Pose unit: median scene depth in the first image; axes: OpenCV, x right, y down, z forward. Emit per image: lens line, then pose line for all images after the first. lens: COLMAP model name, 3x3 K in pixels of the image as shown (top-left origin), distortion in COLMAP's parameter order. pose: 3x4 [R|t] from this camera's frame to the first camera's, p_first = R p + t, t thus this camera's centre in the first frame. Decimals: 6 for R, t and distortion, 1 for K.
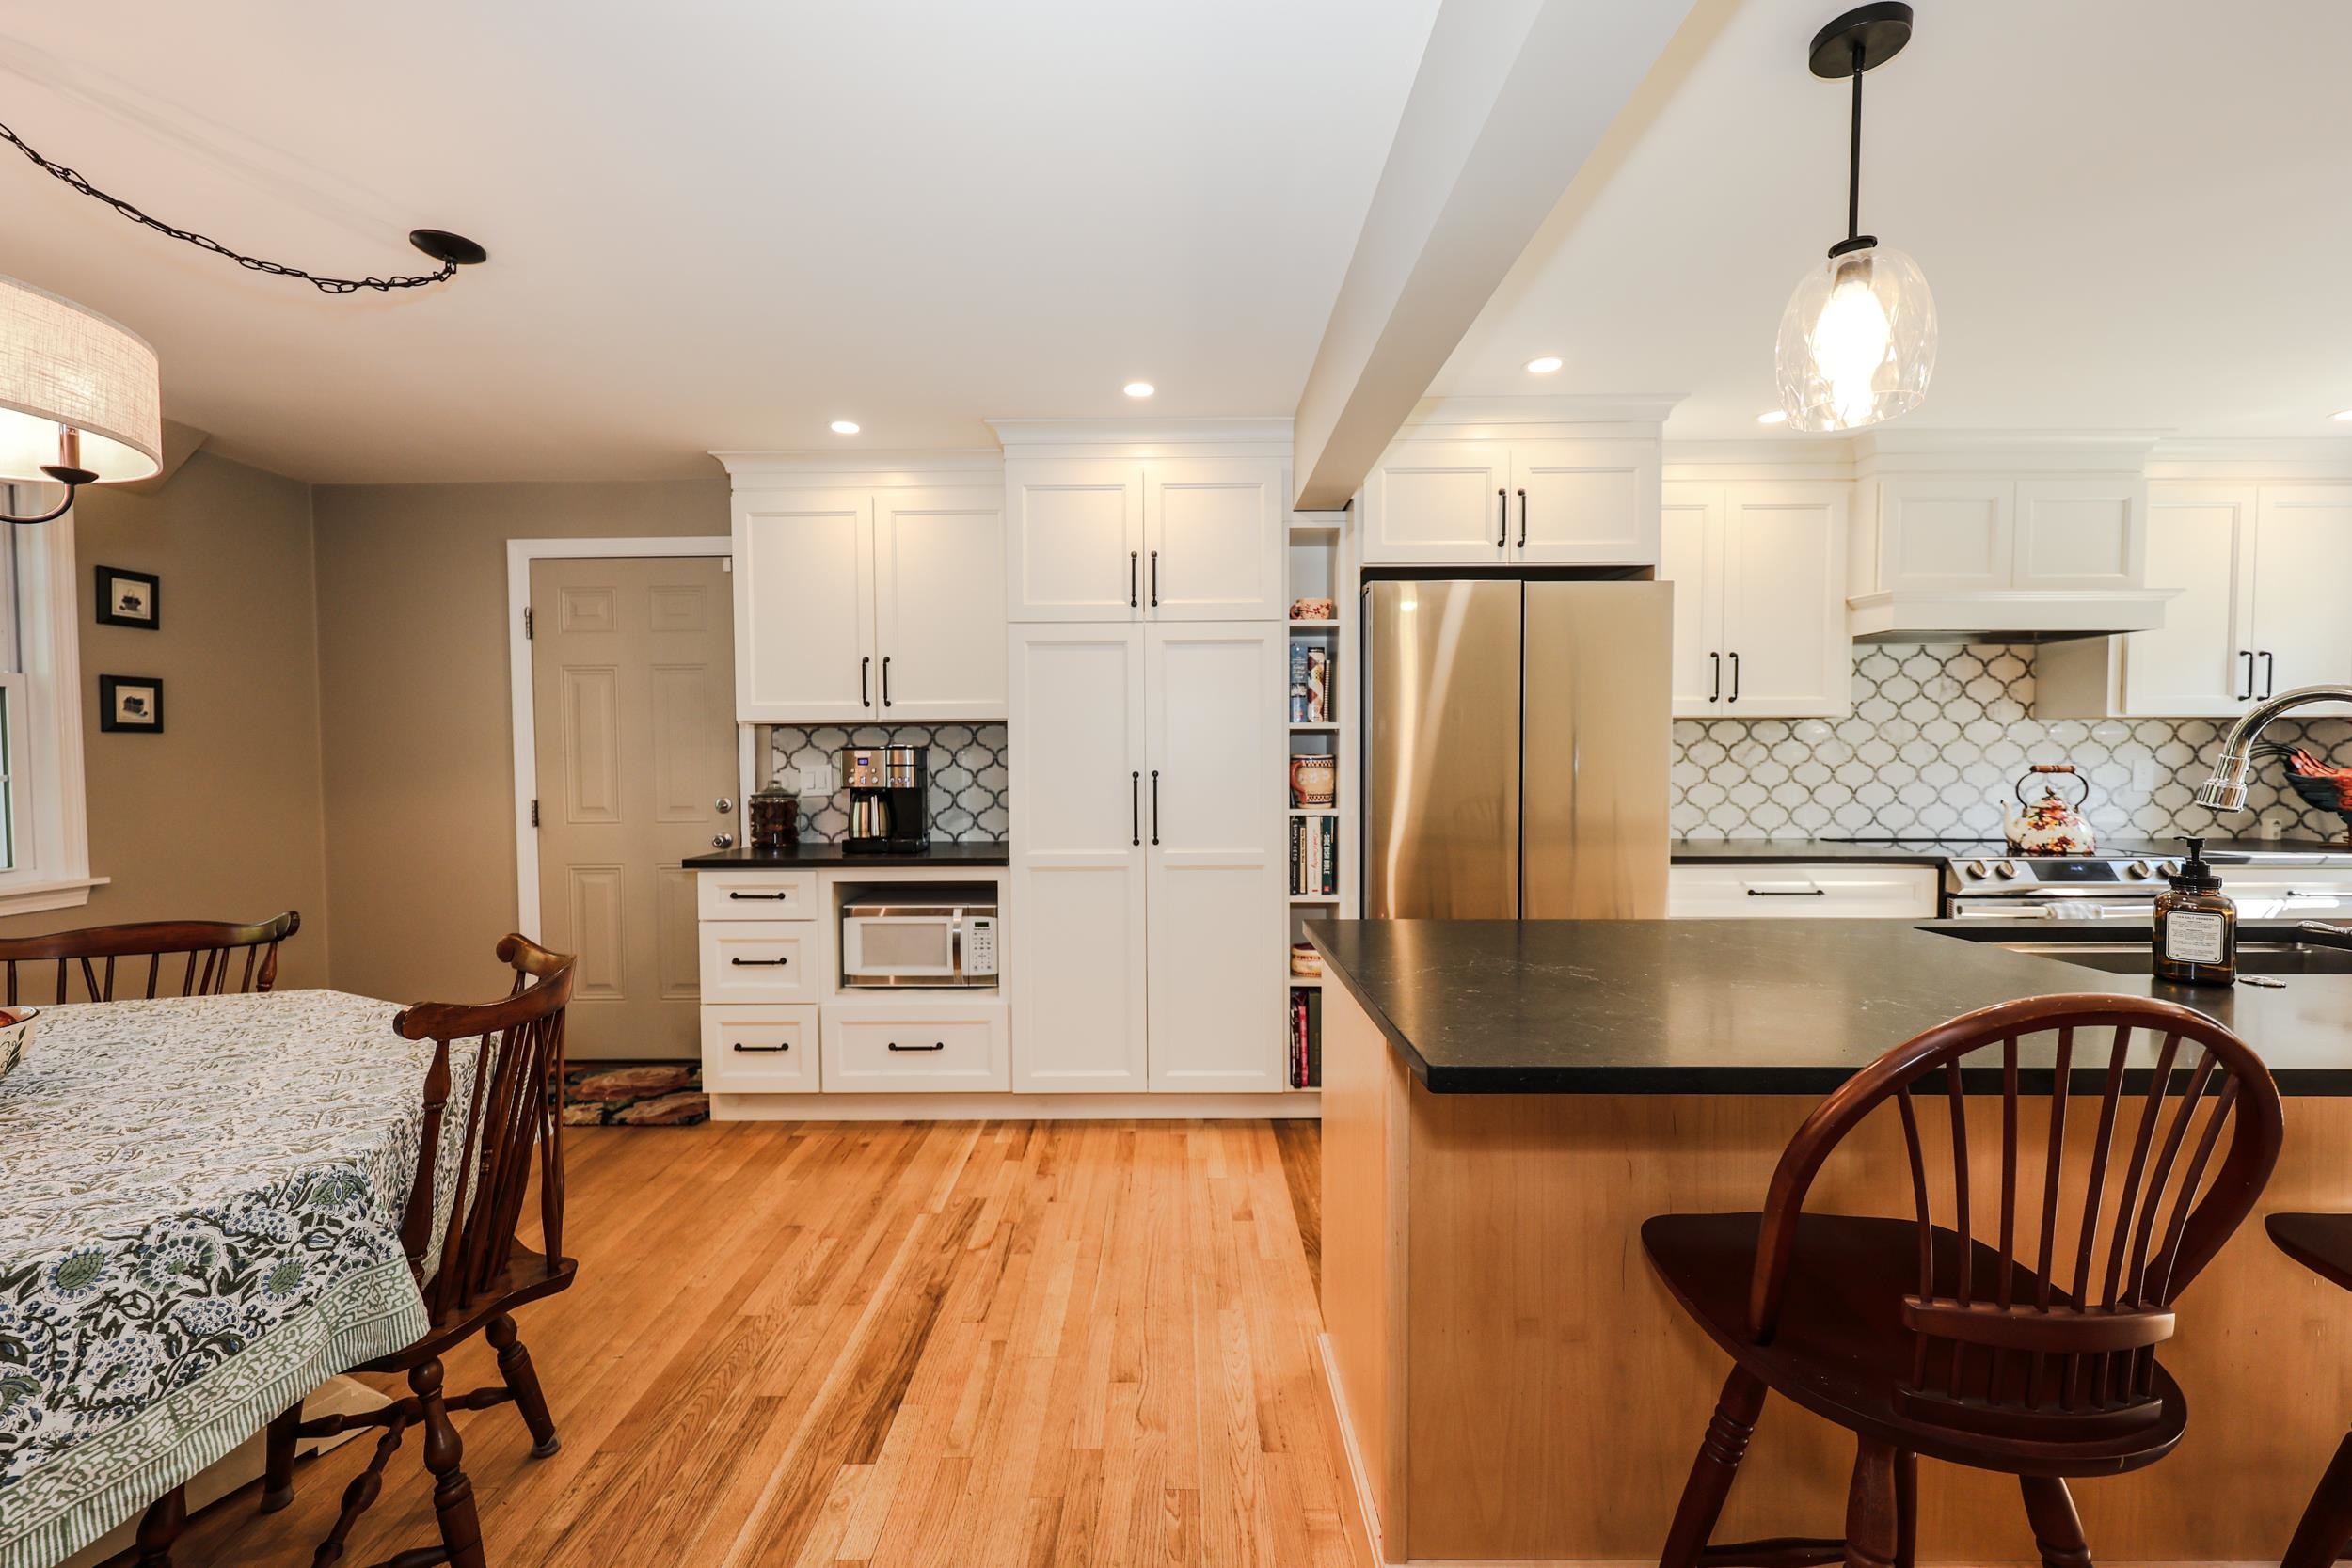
lens RADIAL K [[971.6, 0, 1161.0], [0, 971.6, 788.1], [0, 0, 1]] dist [0.002533, 0.000321]
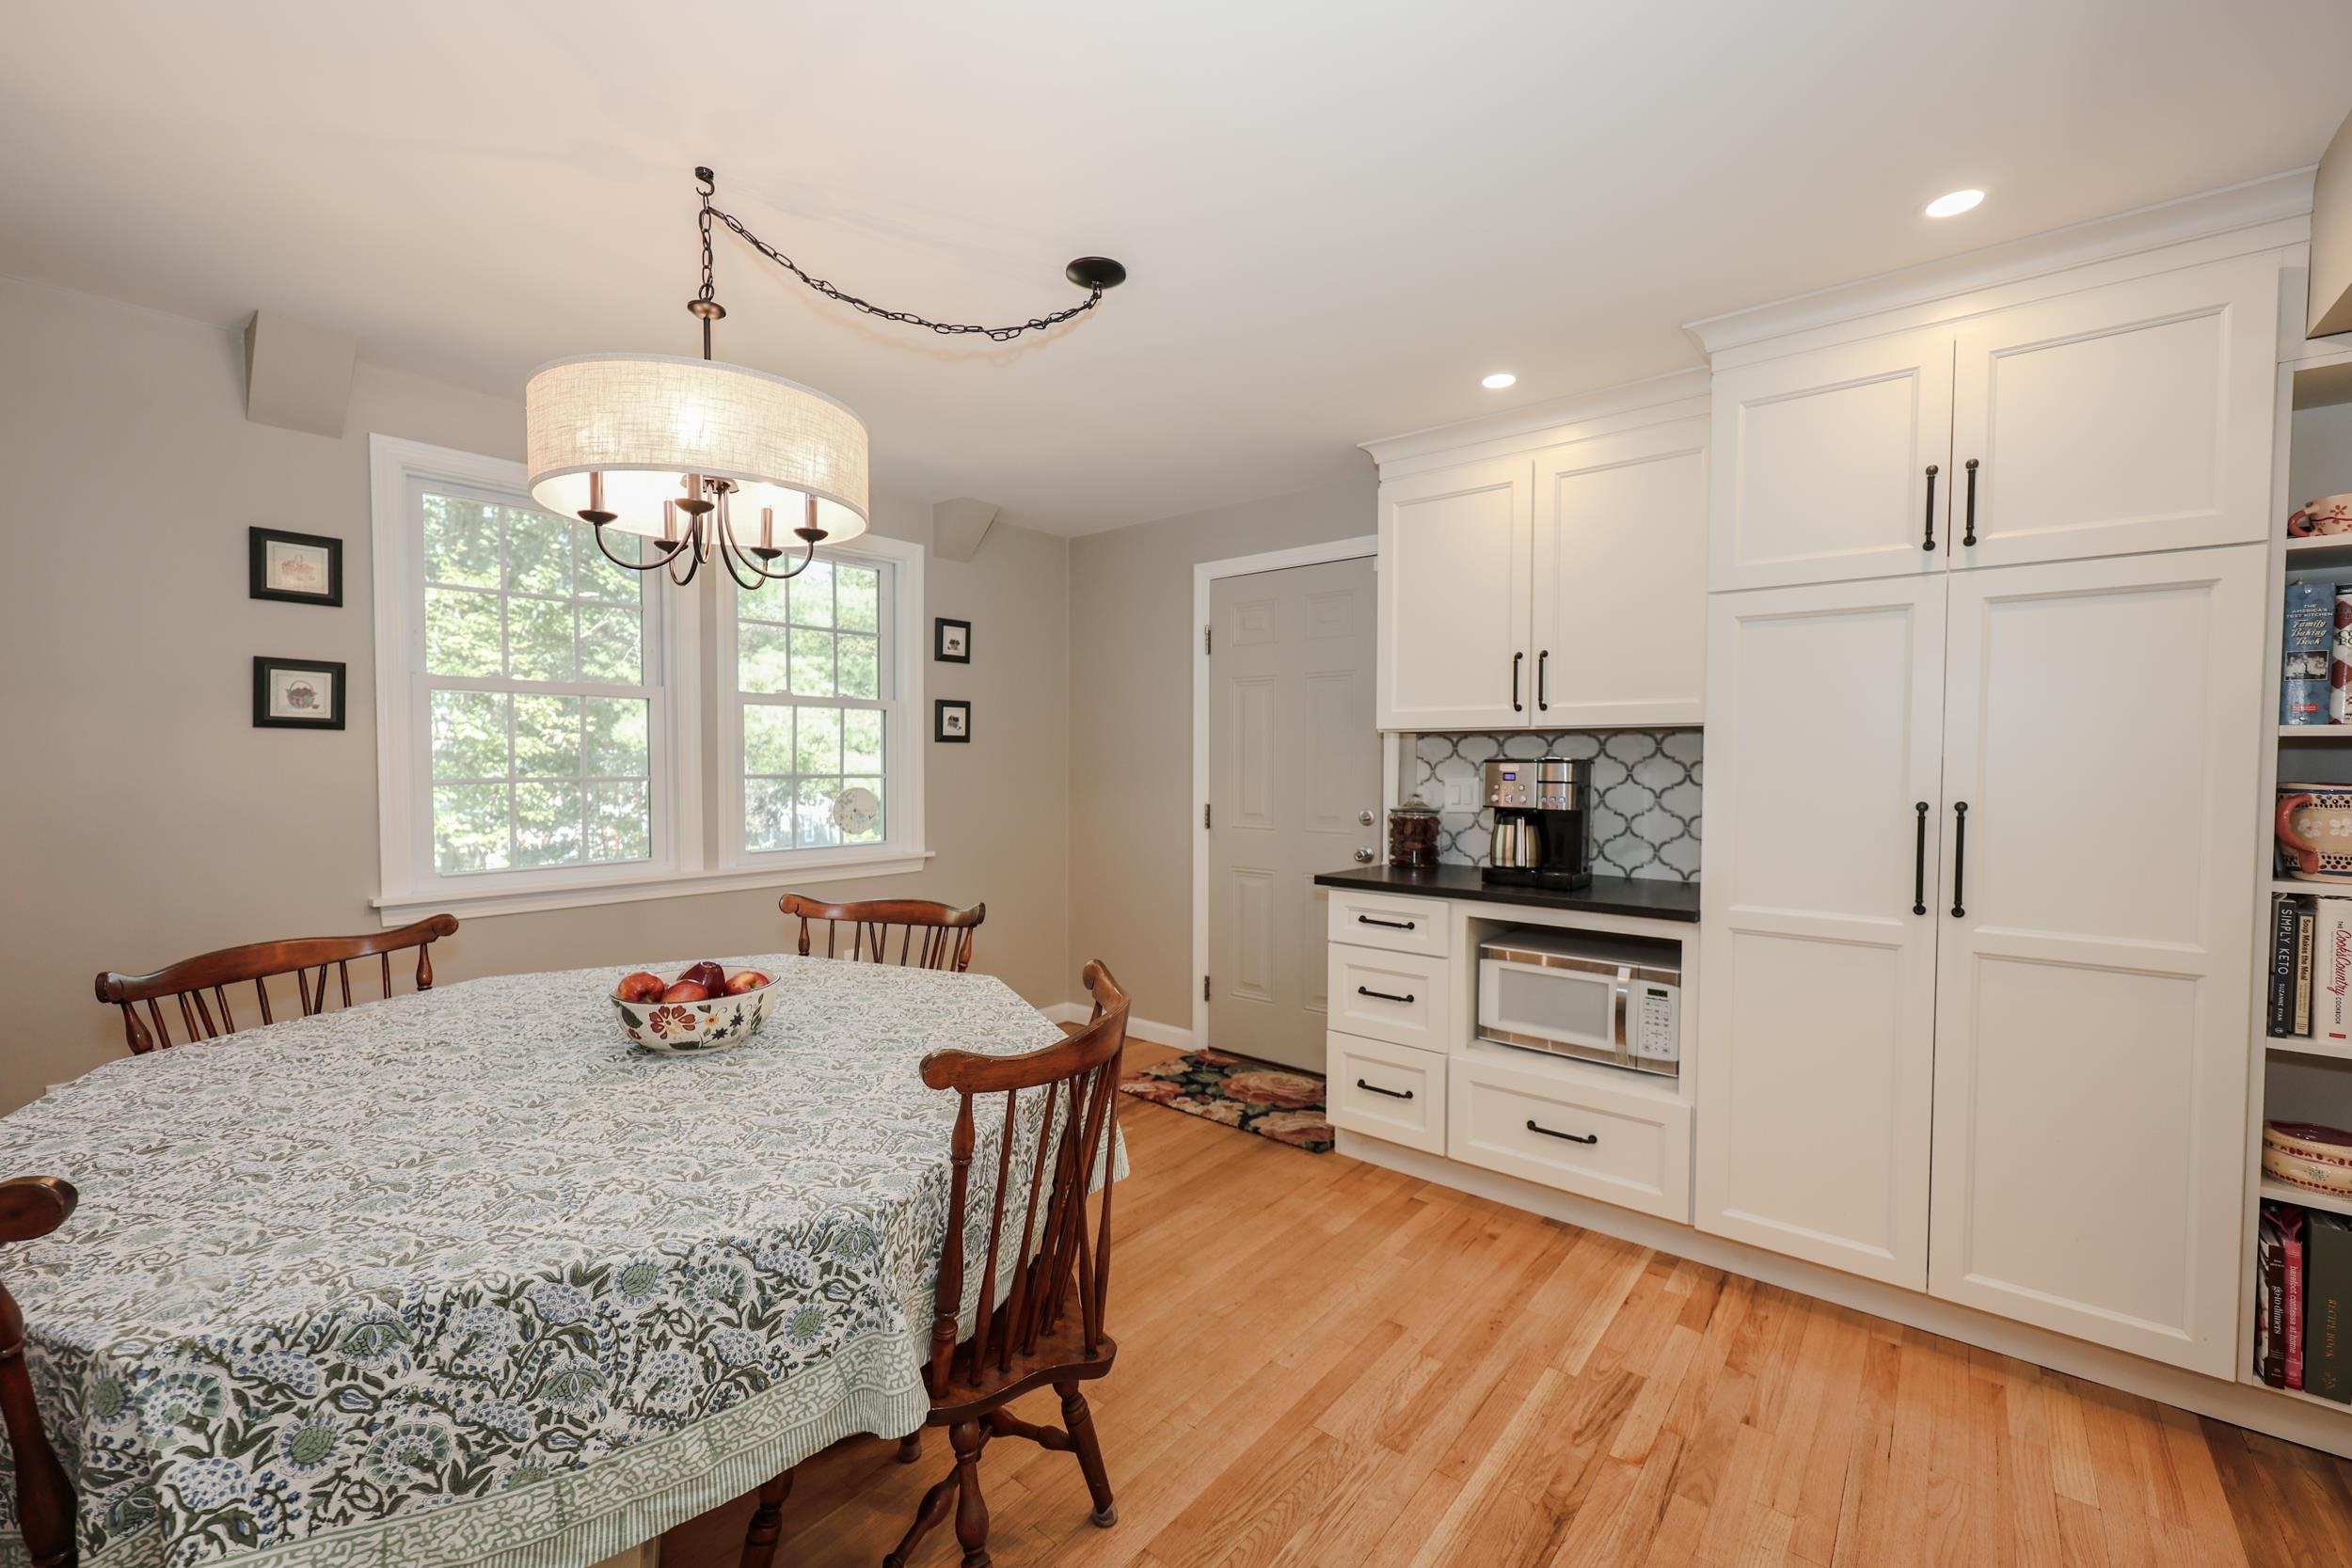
lens RADIAL K [[961.9, 0, 1162.4], [0, 961.9, 786.8], [0, 0, 1]] dist [0.000706, -0.000153]
pose [[0.776055, 0.029306, -0.629984, -0.015334], [-0.031056, 0.999484, 0.008239, -0.016924], [0.629900, 0.013171, 0.776564, 0.173538]]
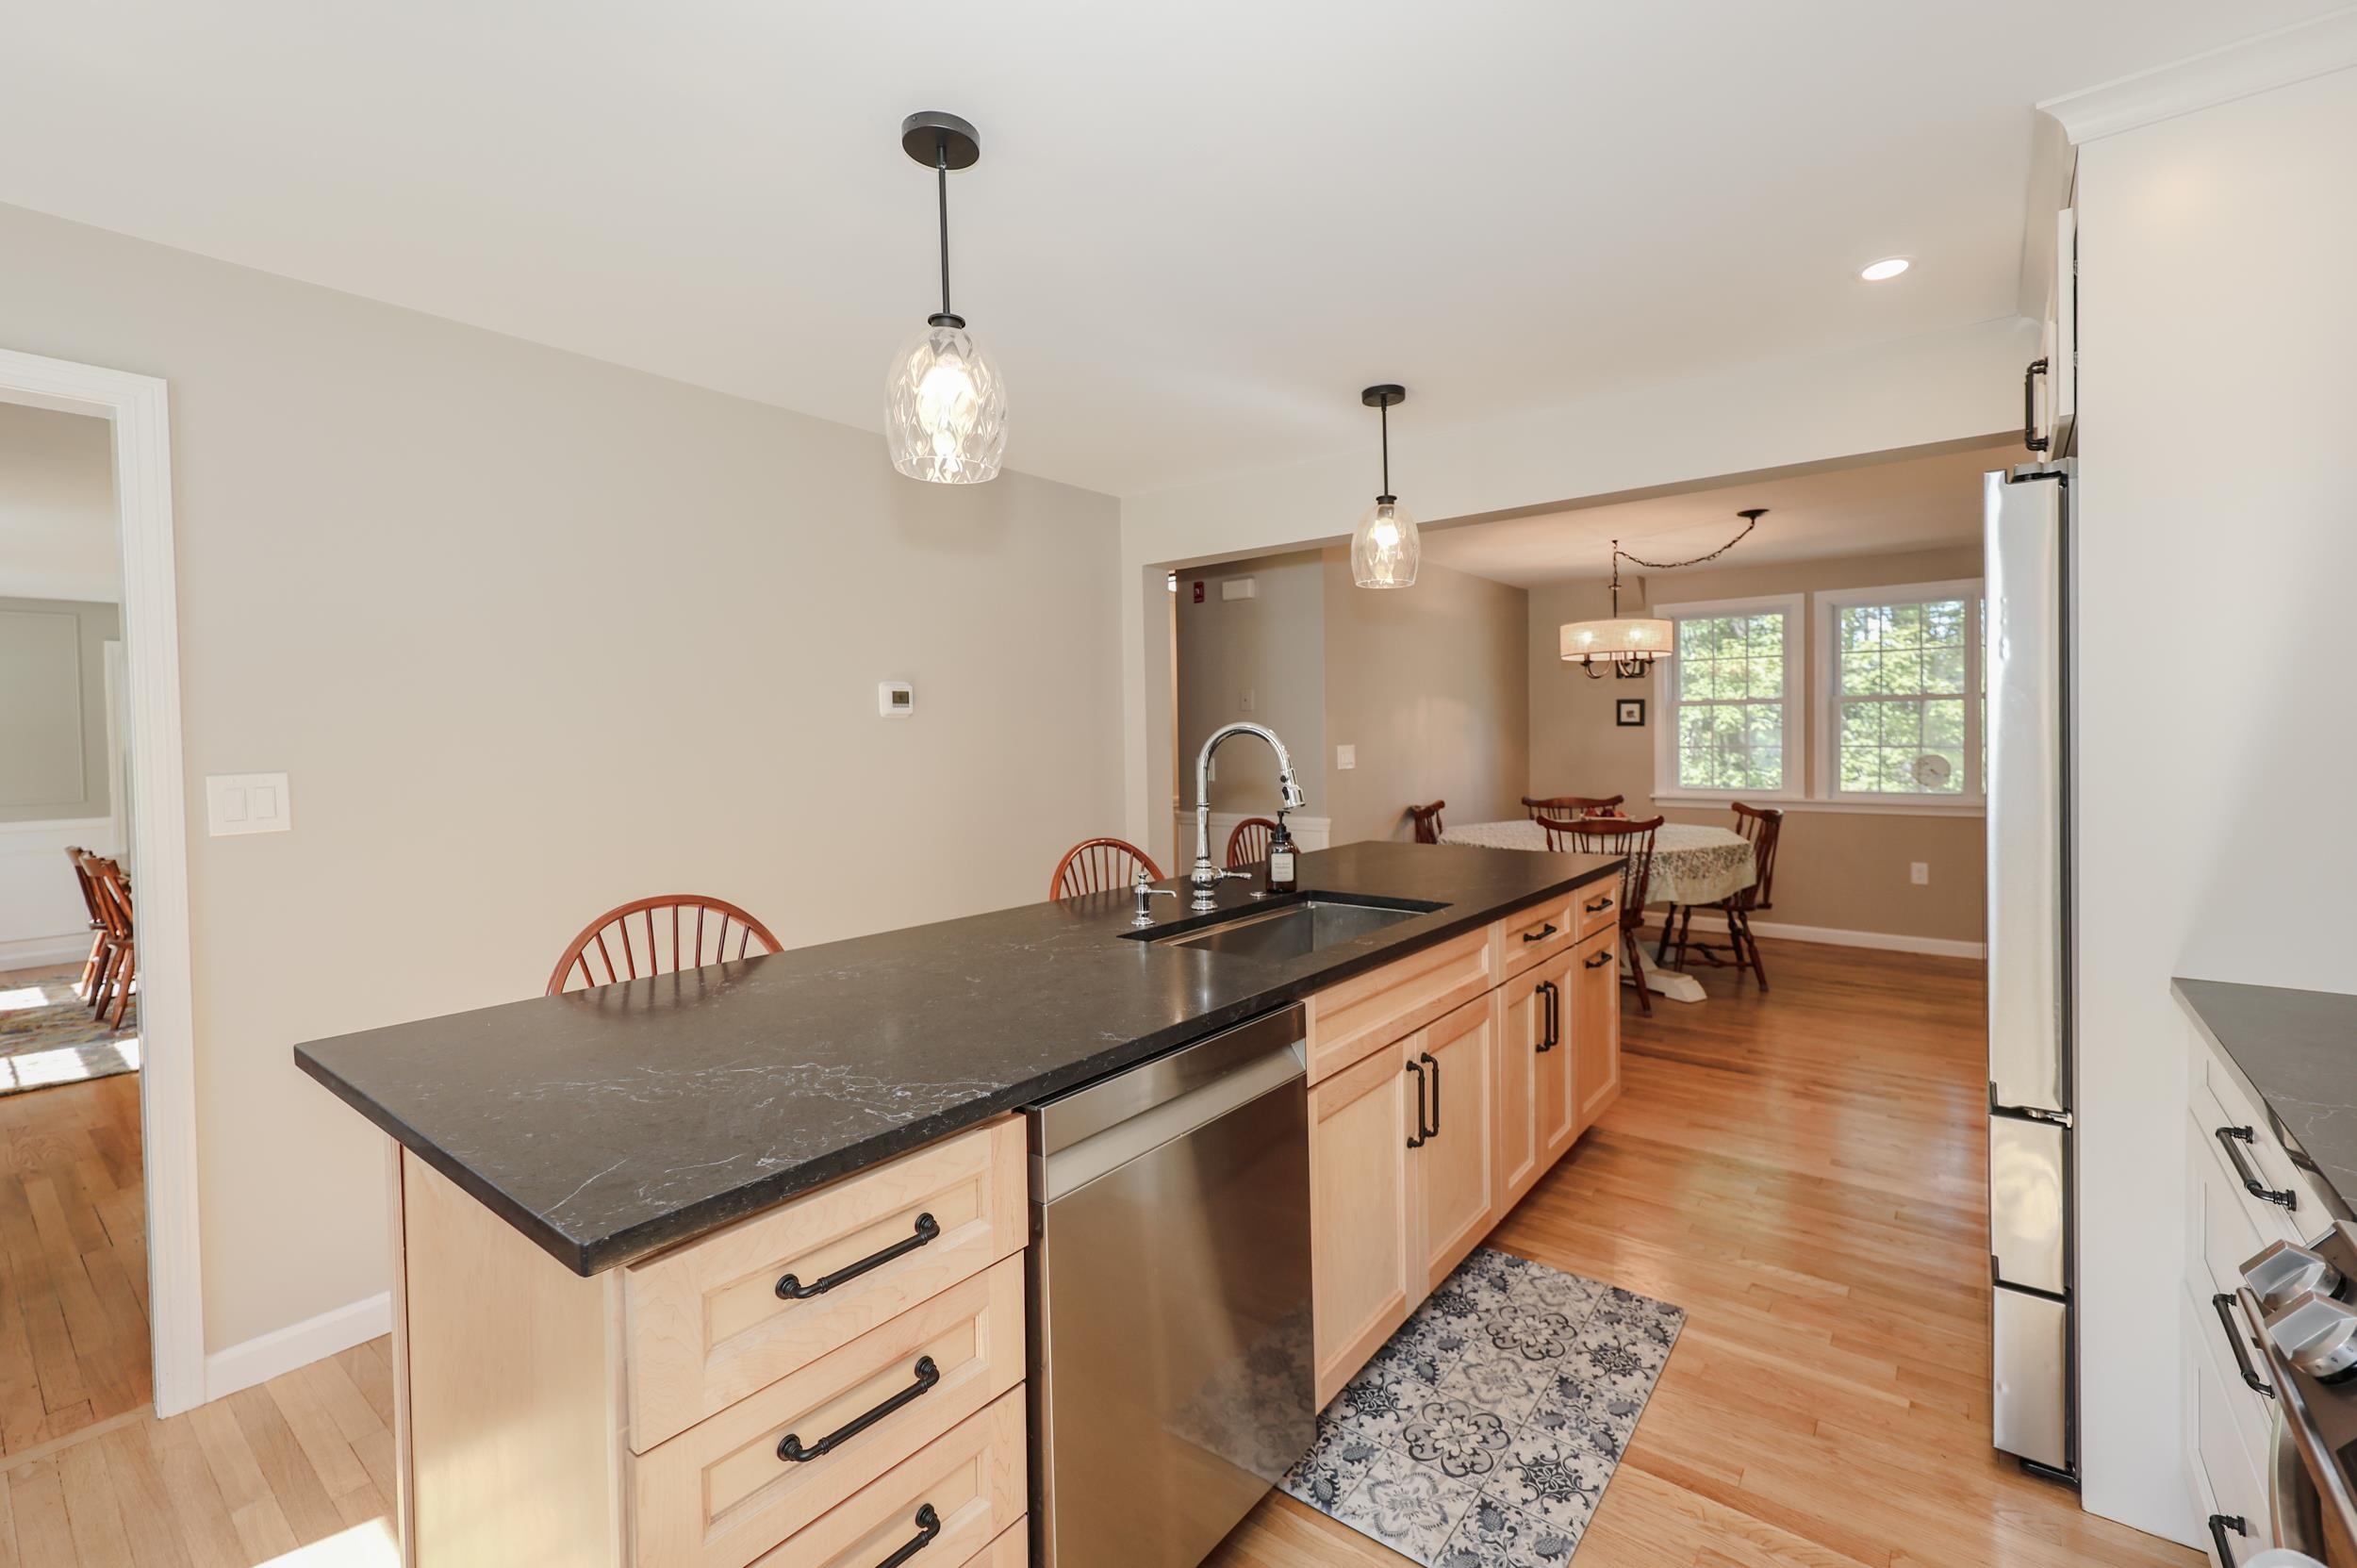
lens RADIAL K [[999.0, 0, 1224.0], [0, 999.0, 754.5], [0, 0, 1]] dist [0.001929, 0.000131]
pose [[-0.587114, 0.027915, -0.809023, 1.182637], [-0.011725, 0.999007, 0.042980, -0.058090], [0.809419, 0.034720, -0.586204, 0.904933]]
